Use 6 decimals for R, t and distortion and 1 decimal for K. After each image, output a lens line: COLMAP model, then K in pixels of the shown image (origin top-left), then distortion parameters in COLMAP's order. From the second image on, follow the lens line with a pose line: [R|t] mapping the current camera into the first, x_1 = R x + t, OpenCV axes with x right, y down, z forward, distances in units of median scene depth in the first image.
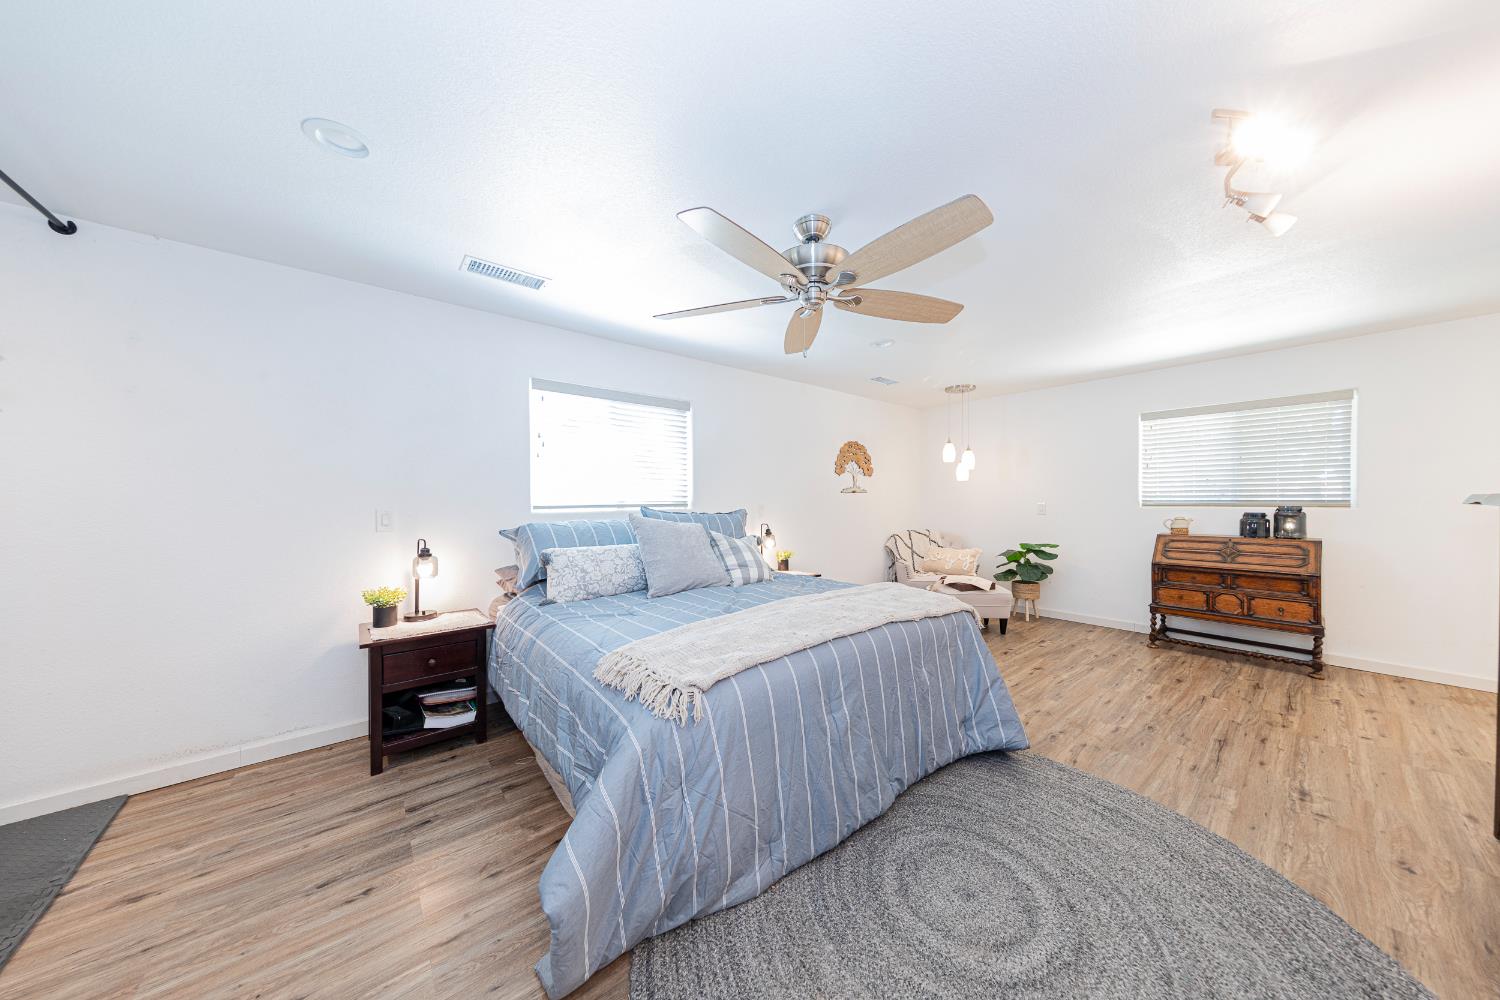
lens RADIAL K [[467.6, 0, 759.0], [0, 467.6, 503.2], [0, 0, 1]] dist [0.017893, -0.000155]
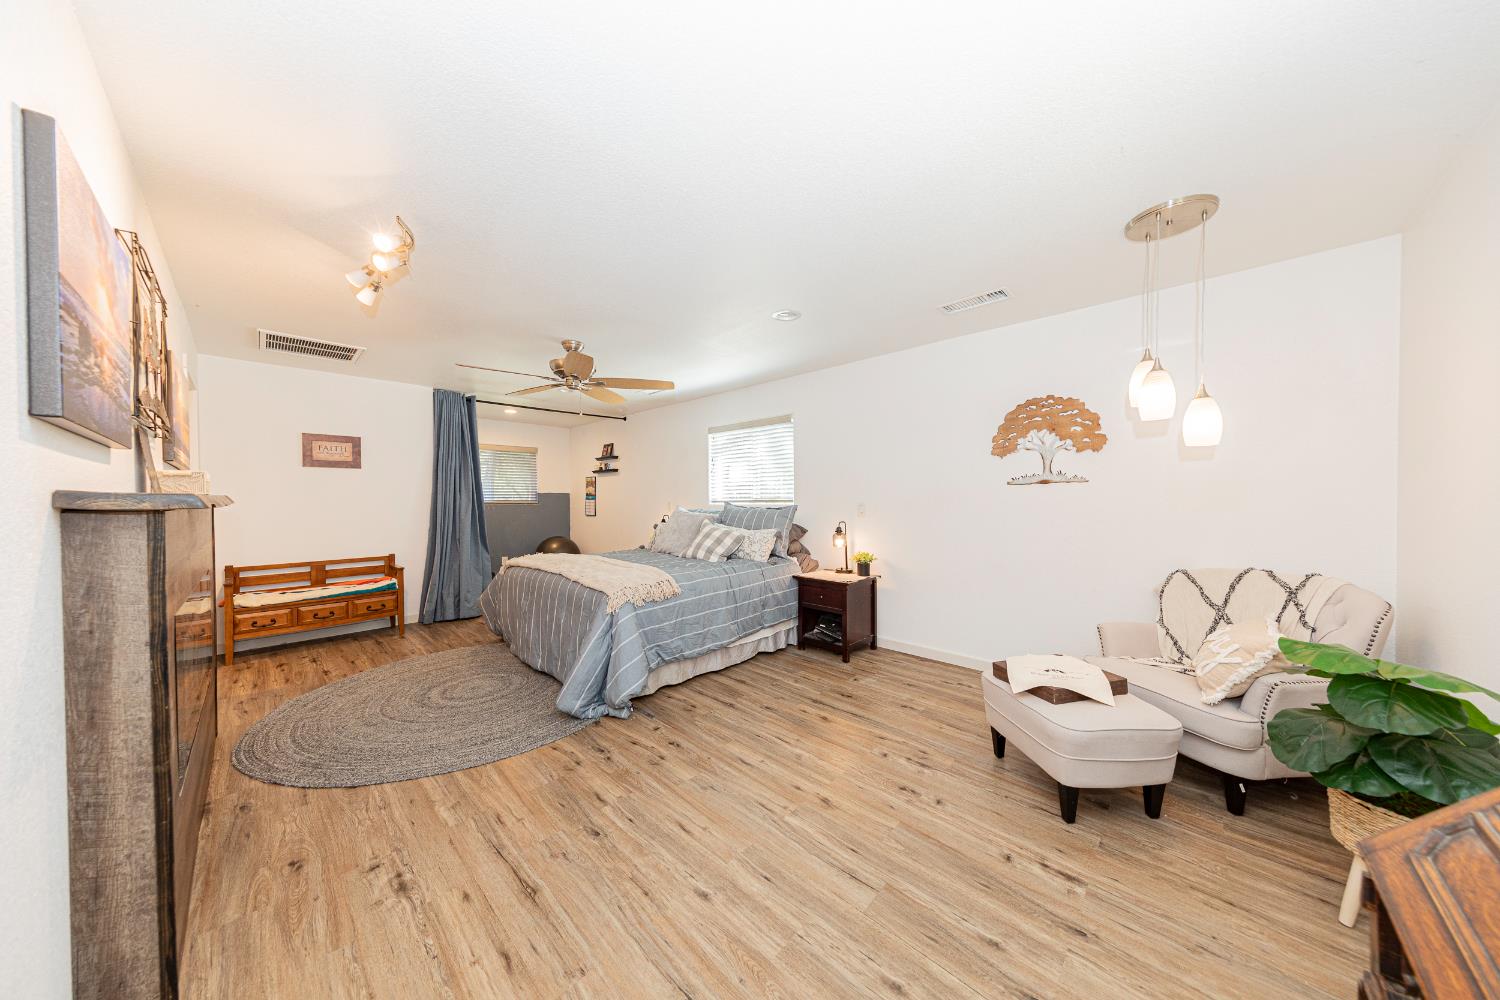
lens RADIAL K [[467.6, 0, 759.0], [0, 467.6, 503.2], [0, 0, 1]] dist [0.017893, -0.000155]
pose [[0.117023, 0.015240, -0.993012, 1.477687], [0.000224, 0.999882, 0.015372, -0.011765], [0.993129, -0.002021, 0.117006, 1.122985]]
